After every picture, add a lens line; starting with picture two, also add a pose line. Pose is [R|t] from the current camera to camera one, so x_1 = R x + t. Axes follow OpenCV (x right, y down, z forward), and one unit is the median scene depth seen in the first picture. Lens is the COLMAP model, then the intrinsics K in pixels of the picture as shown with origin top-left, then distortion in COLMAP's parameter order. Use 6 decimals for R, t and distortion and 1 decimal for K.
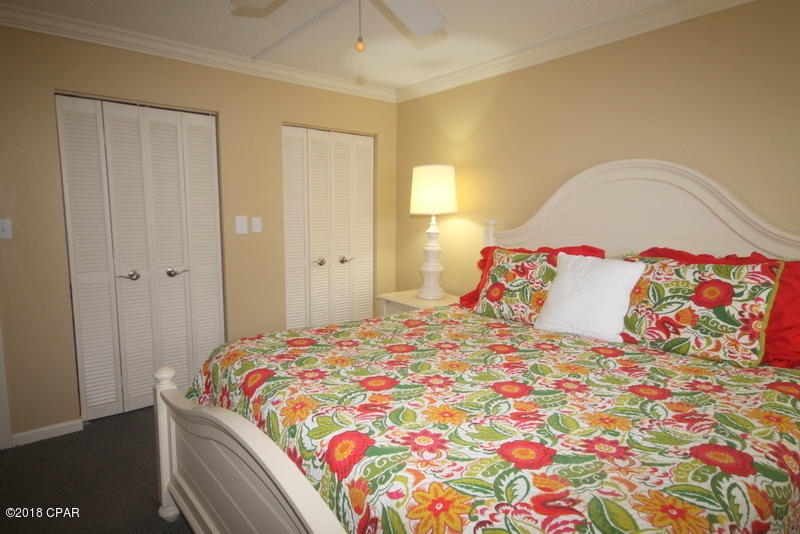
lens RADIAL K [[464.6, 0, 404.0], [0, 464.6, 266.5], [0, 0, 1]] dist [0.015943, 0.002700]
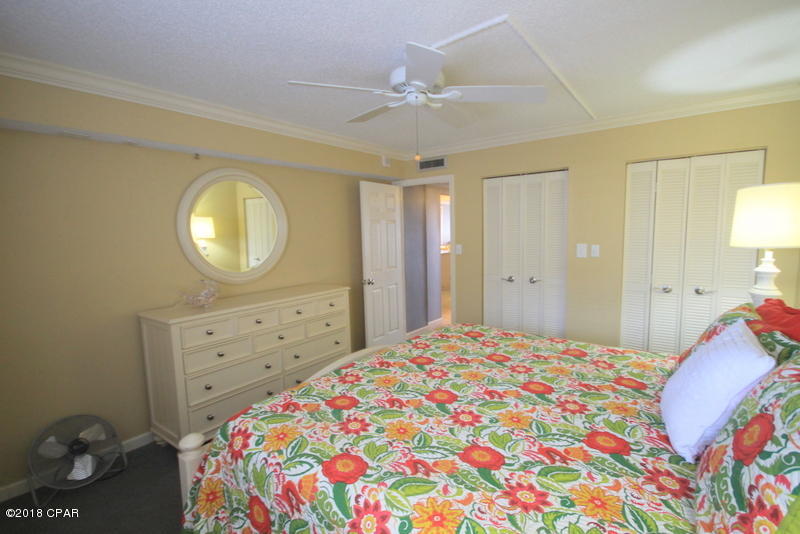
lens RADIAL K [[372.2, 0, 406.1], [0, 372.2, 267.5], [0, 0, 1]] dist [0.012082, -0.016324]
pose [[0.237408, 0.088658, -0.967356, 1.003800], [-0.086968, 0.993767, 0.069735, -0.136403], [0.967509, 0.067574, 0.243638, 0.527144]]
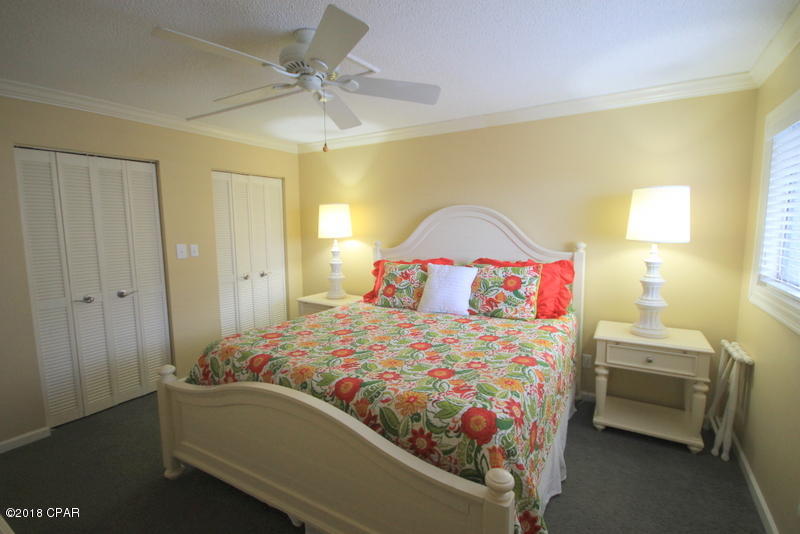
lens RADIAL K [[381.4, 0, 405.5], [0, 381.4, 266.7], [0, 0, 1]] dist [0.000566, -0.000100]
pose [[0.941891, -0.052870, 0.331732, -0.239523], [0.054668, 0.998497, 0.003916, -0.037284], [-0.331441, 0.014446, 0.943365, -0.289642]]
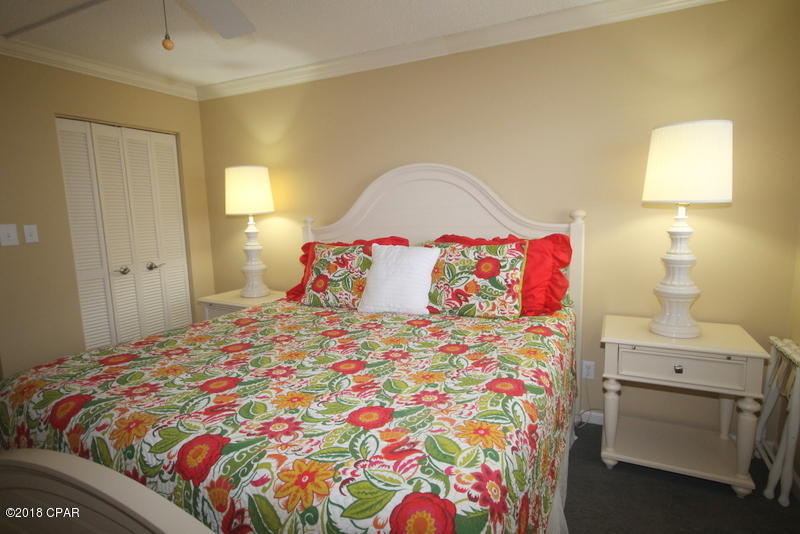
lens RADIAL K [[435.2, 0, 407.8], [0, 435.2, 266.9], [0, 0, 1]] dist [0.011784, 0.001129]
pose [[0.909738, -0.085541, 0.406276, -0.041265], [0.079032, 0.996332, 0.032807, -0.002018], [-0.407592, 0.002263, 0.913161, -0.025567]]
